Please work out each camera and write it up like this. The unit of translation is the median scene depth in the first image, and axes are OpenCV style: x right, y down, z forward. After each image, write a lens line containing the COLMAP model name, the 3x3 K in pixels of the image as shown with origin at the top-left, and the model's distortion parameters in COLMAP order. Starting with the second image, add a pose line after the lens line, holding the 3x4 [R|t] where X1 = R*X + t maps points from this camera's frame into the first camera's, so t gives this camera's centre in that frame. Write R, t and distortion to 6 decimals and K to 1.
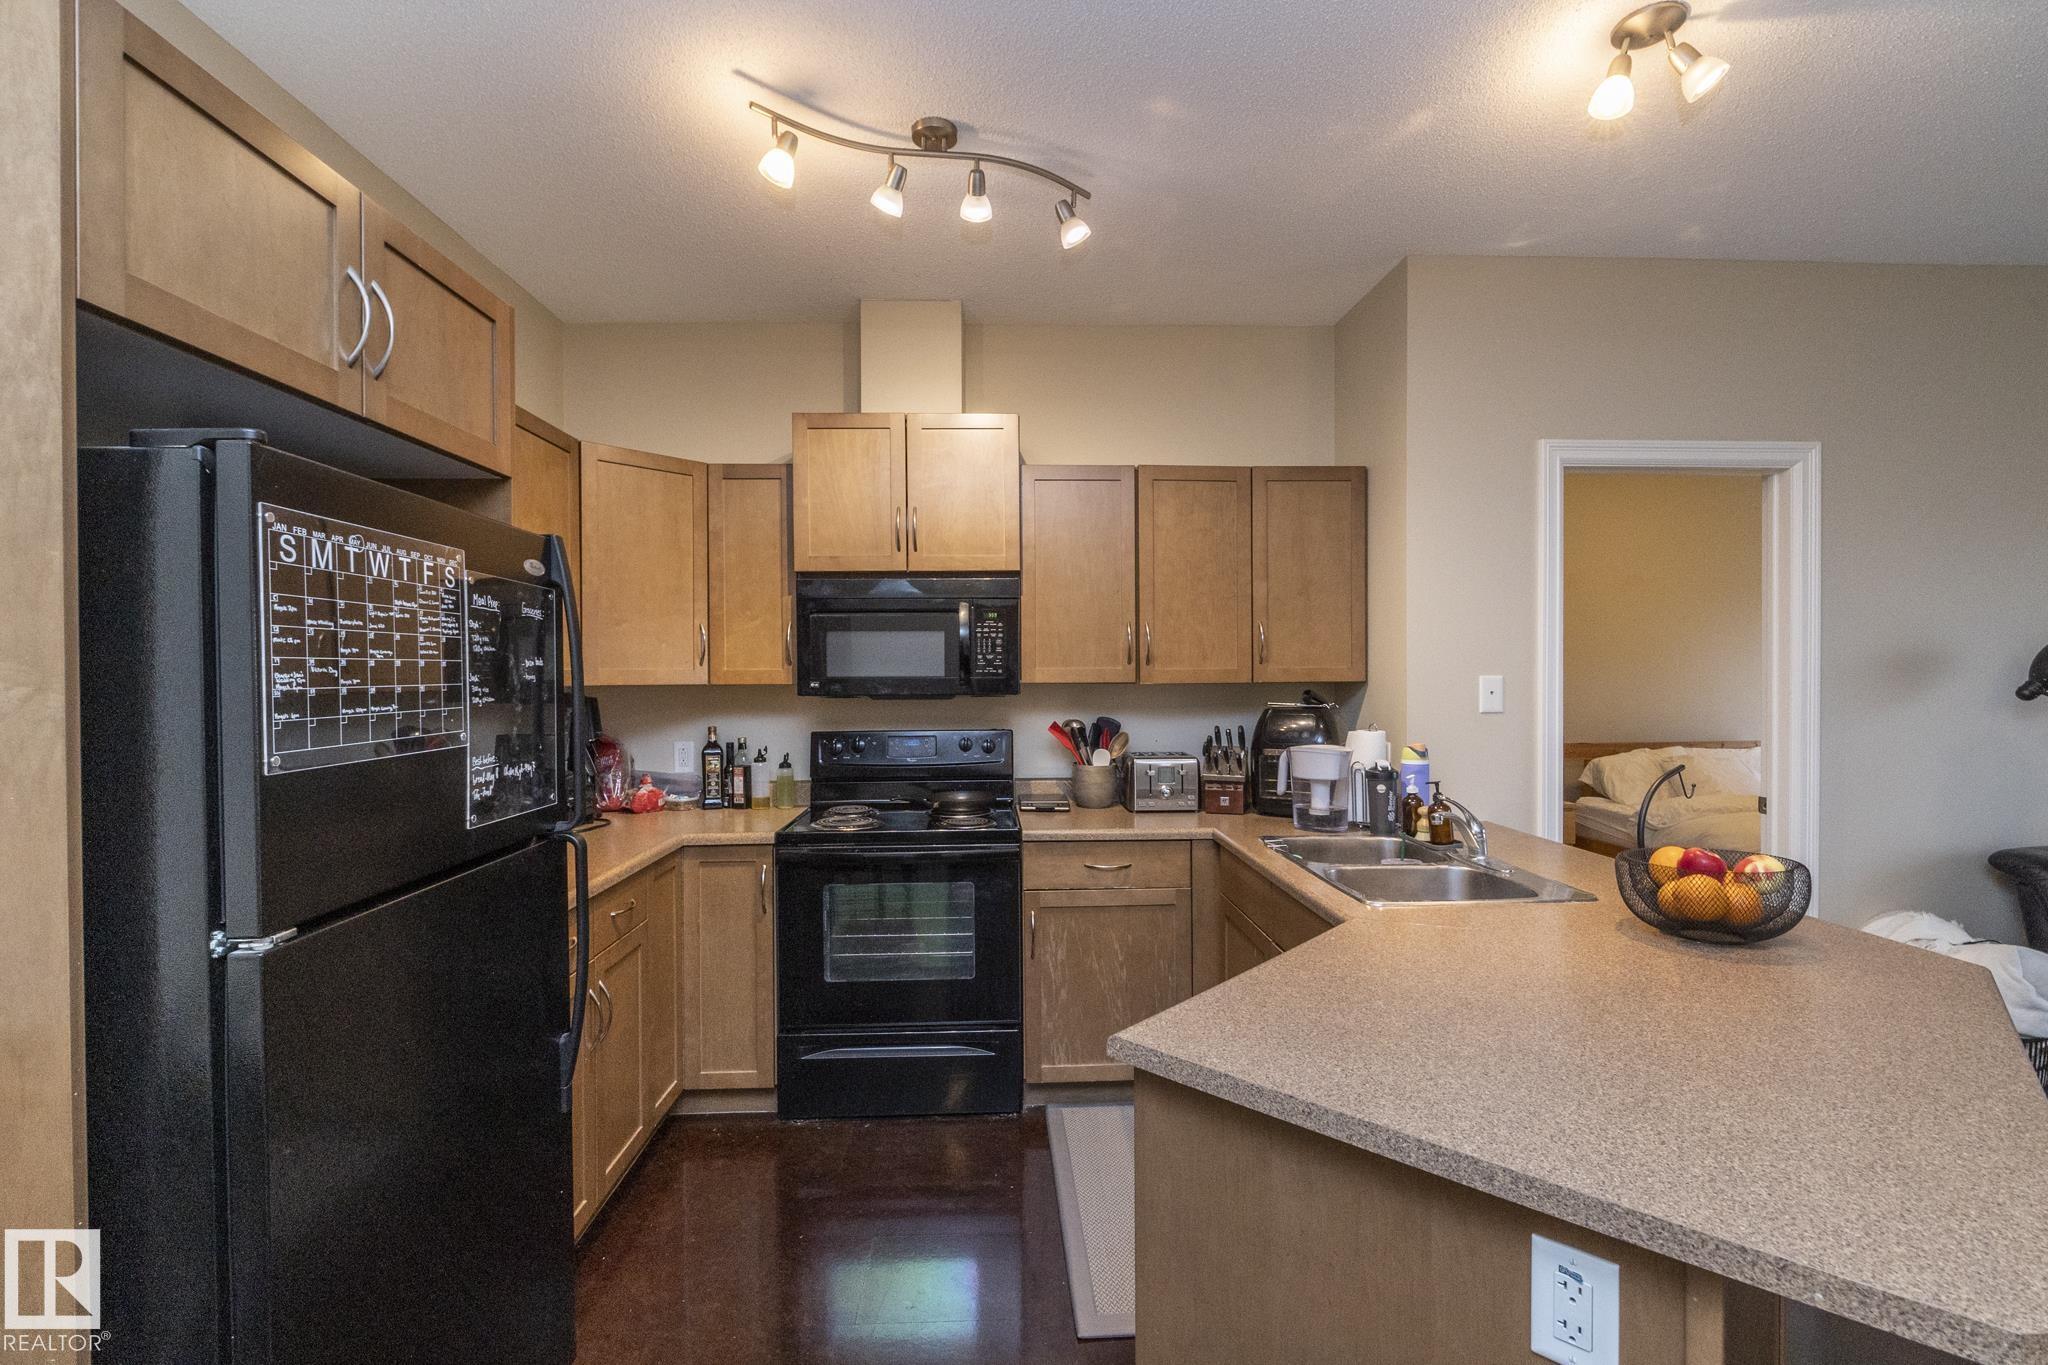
lens RADIAL K [[903.2, 0, 1020.4], [0, 903.2, 678.5], [0, 0, 1]] dist [-0.001008, -0.000157]
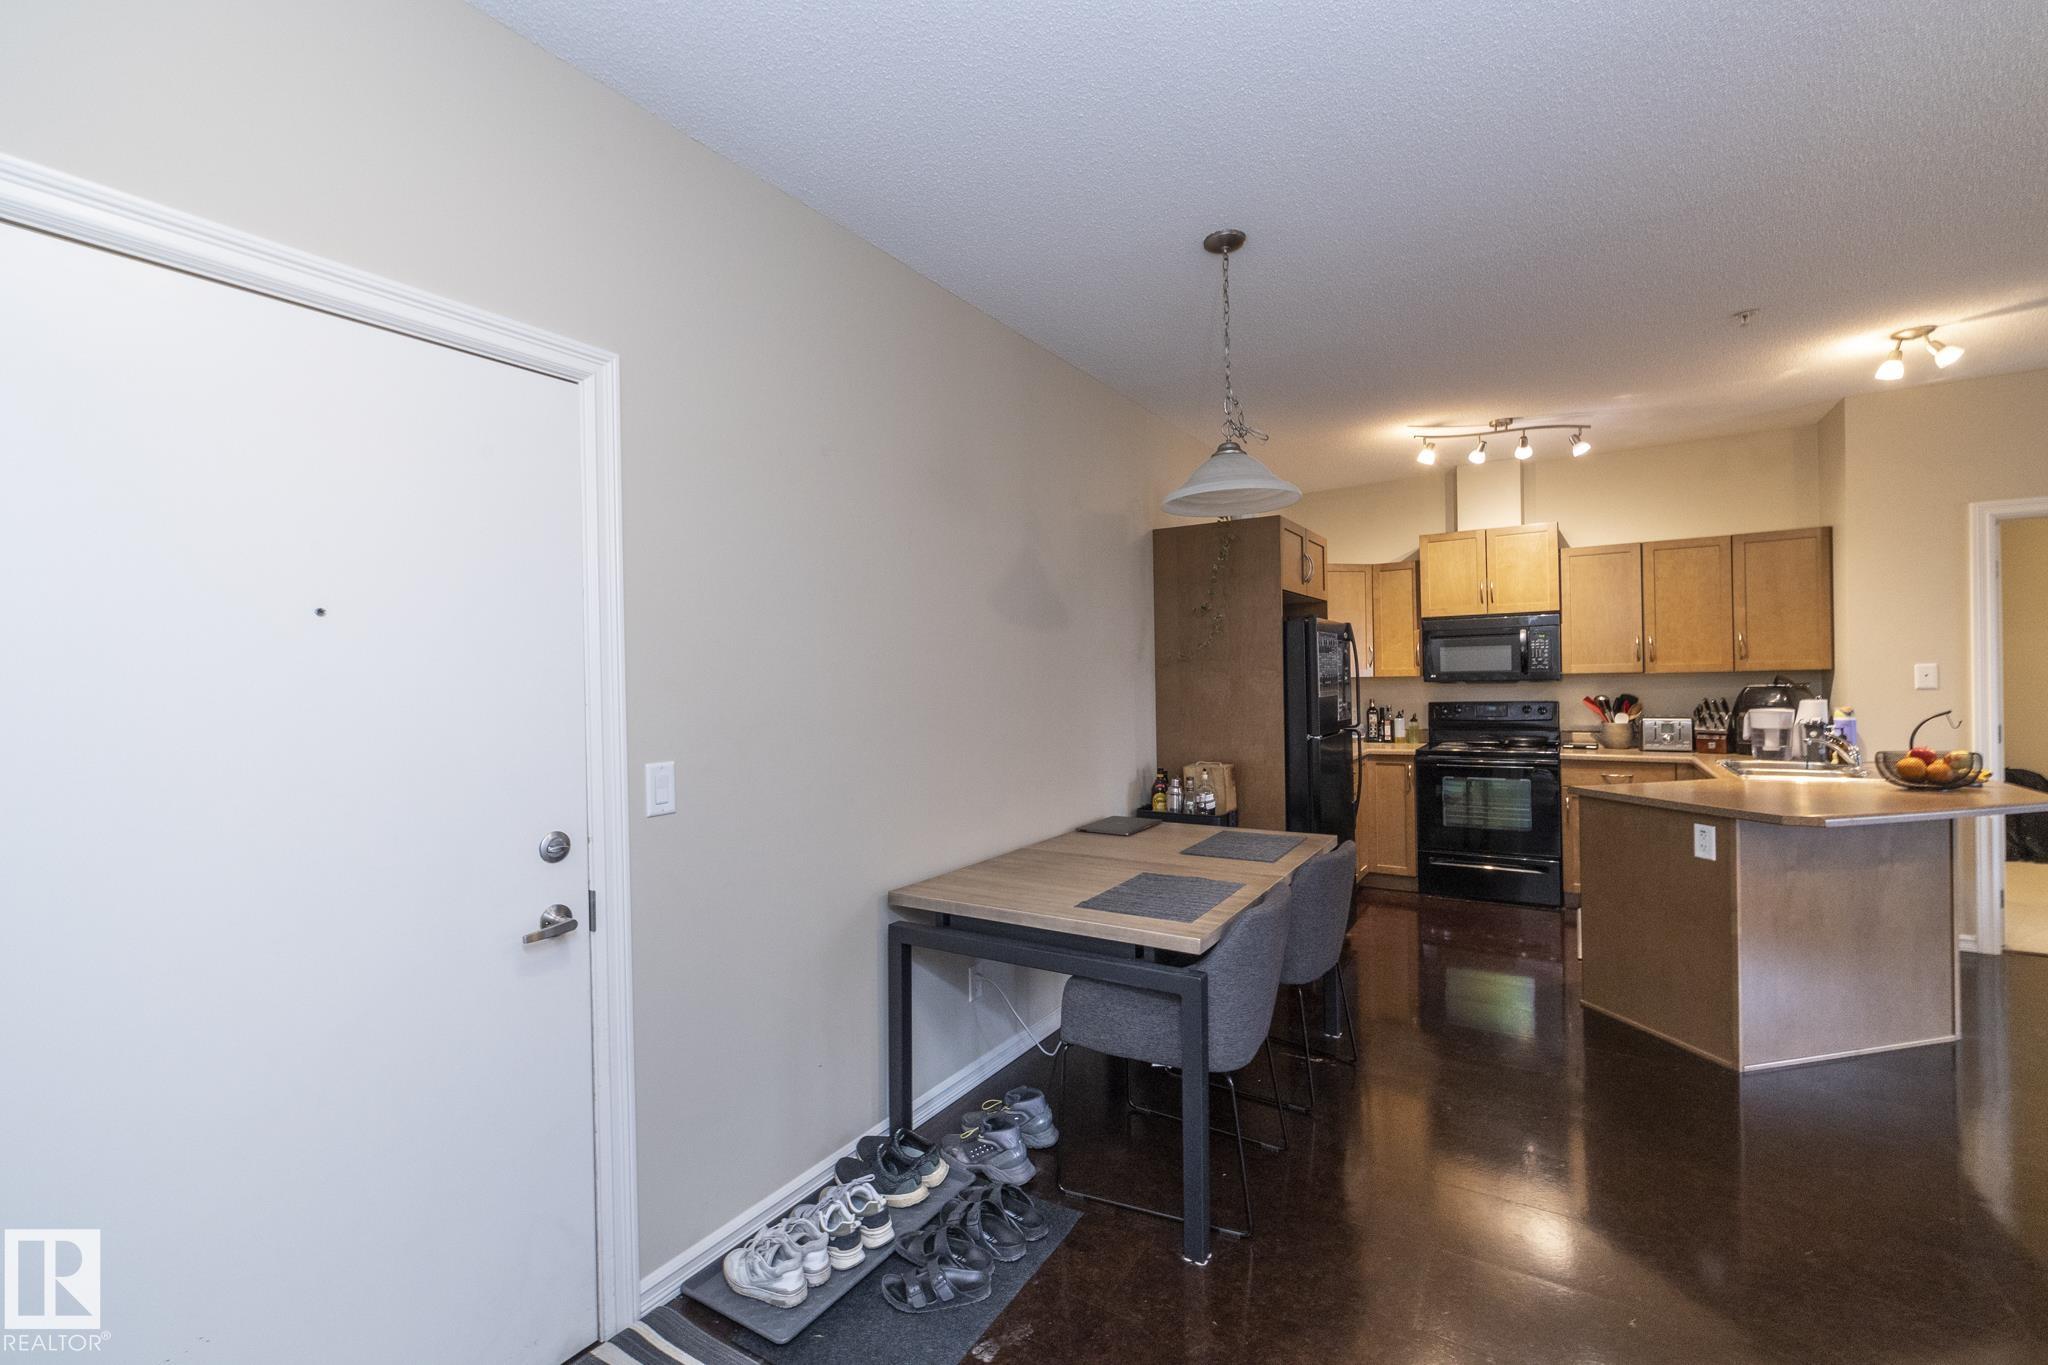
lens RADIAL K [[865.0, 0, 1020.9], [0, 865.0, 680.2], [0, 0, 1]] dist [-0.001254, -0.000554]
pose [[0.819076, -0.010261, -0.573593, 0.107998], [0.012560, 0.999921, 0.000048, 0.004769], [0.573547, -0.007244, 0.819141, -1.013945]]
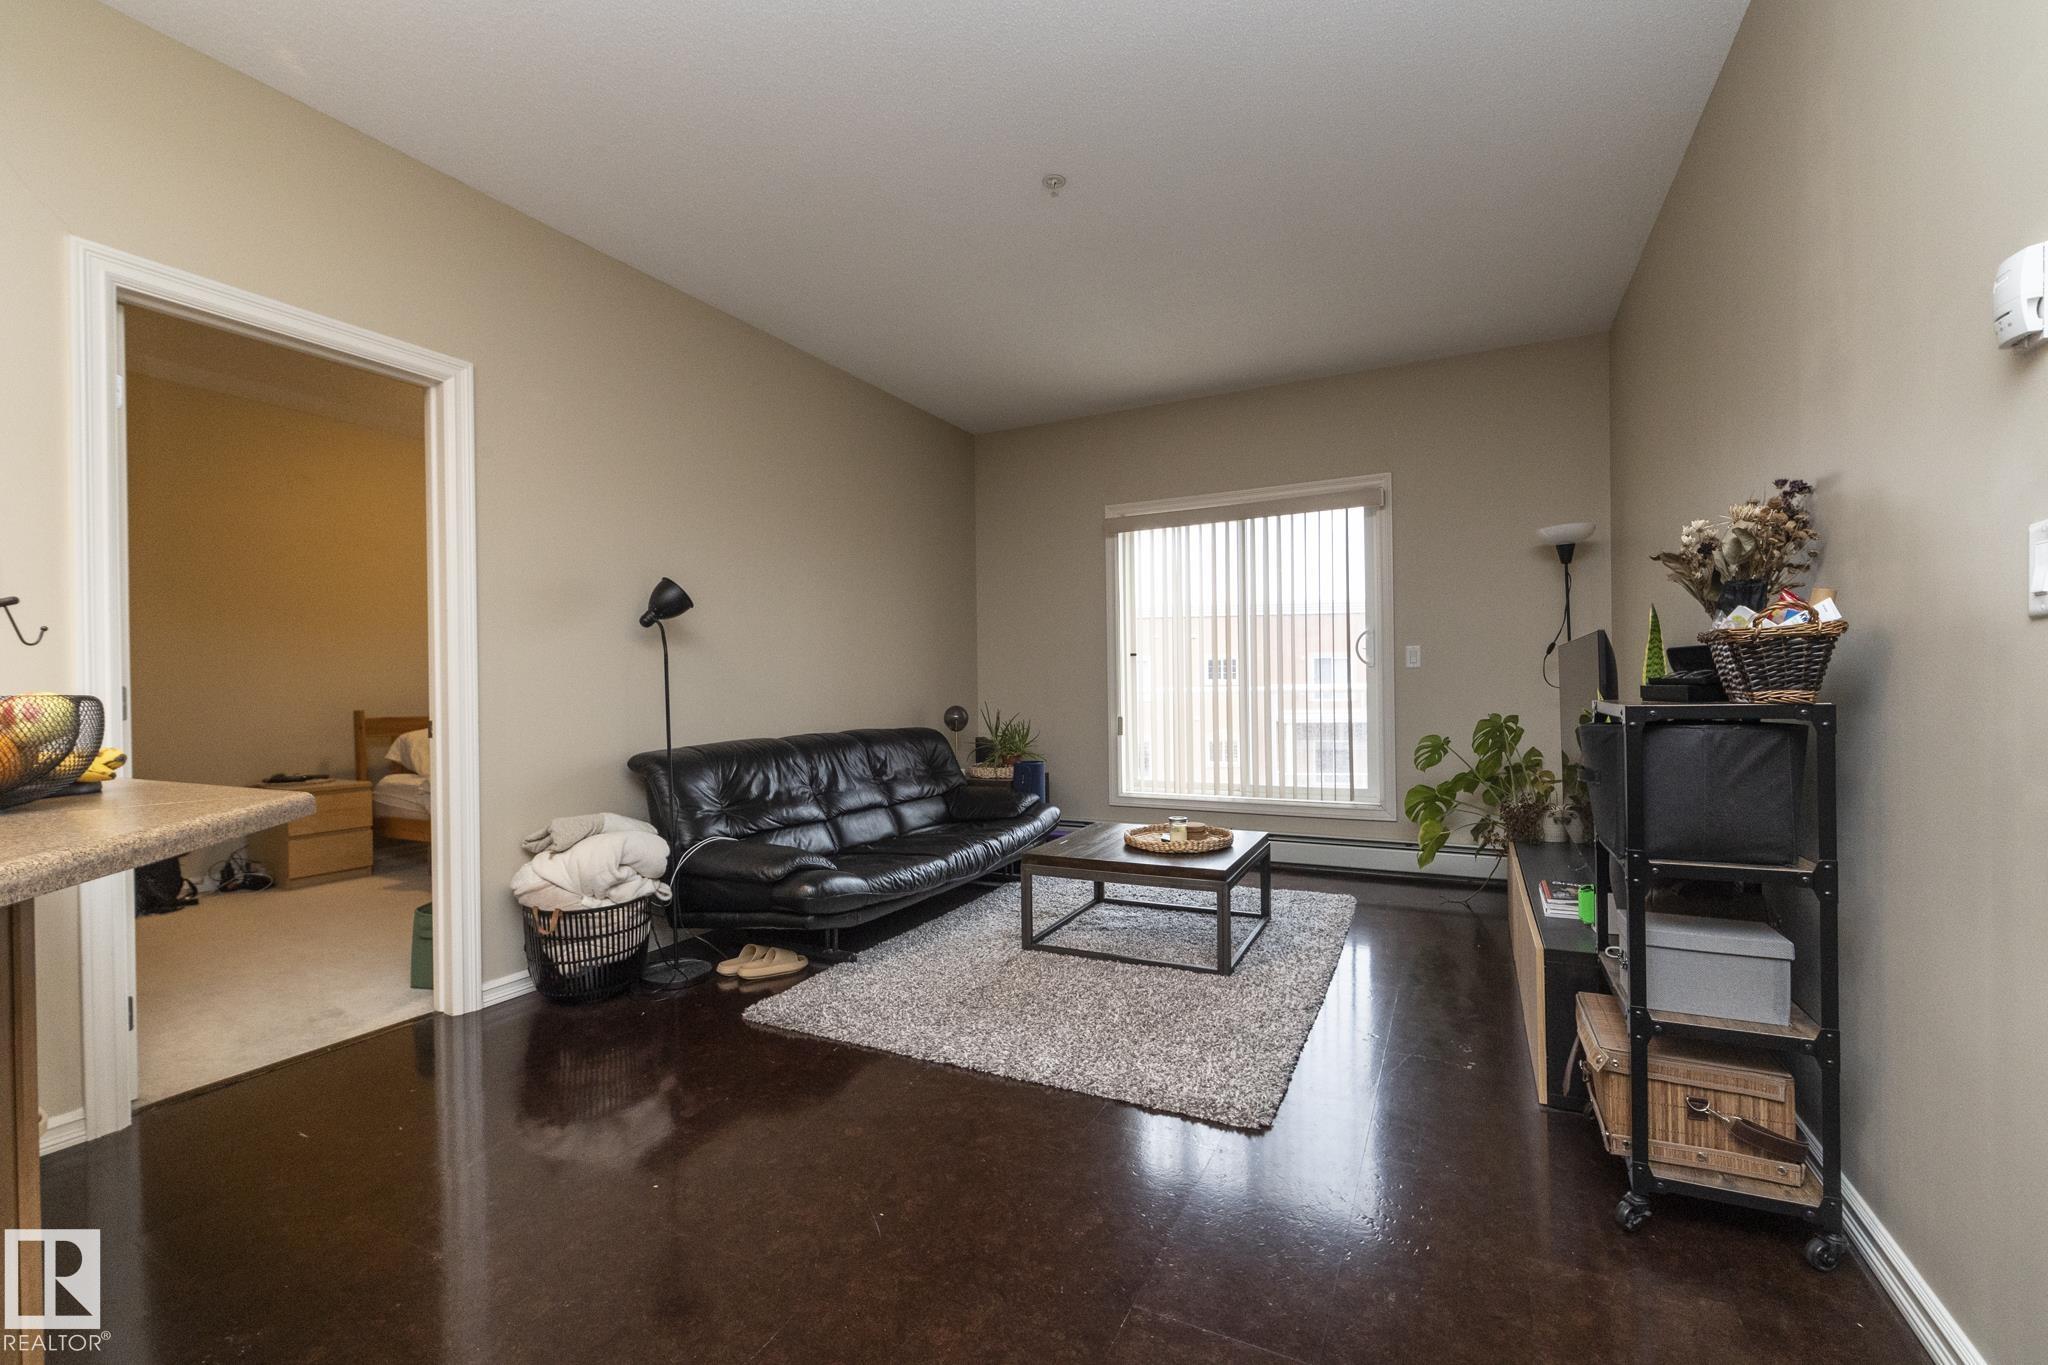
lens RADIAL K [[867.3, 0, 1021.3], [0, 867.3, 686.0], [0, 0, 1]] dist [-0.002347, 0.000141]
pose [[0.492685, -0.003411, 0.870201, 0.334547], [0.019957, 0.999774, -0.007381, 0.116190], [-0.869979, 0.021003, 0.492642, -0.007270]]
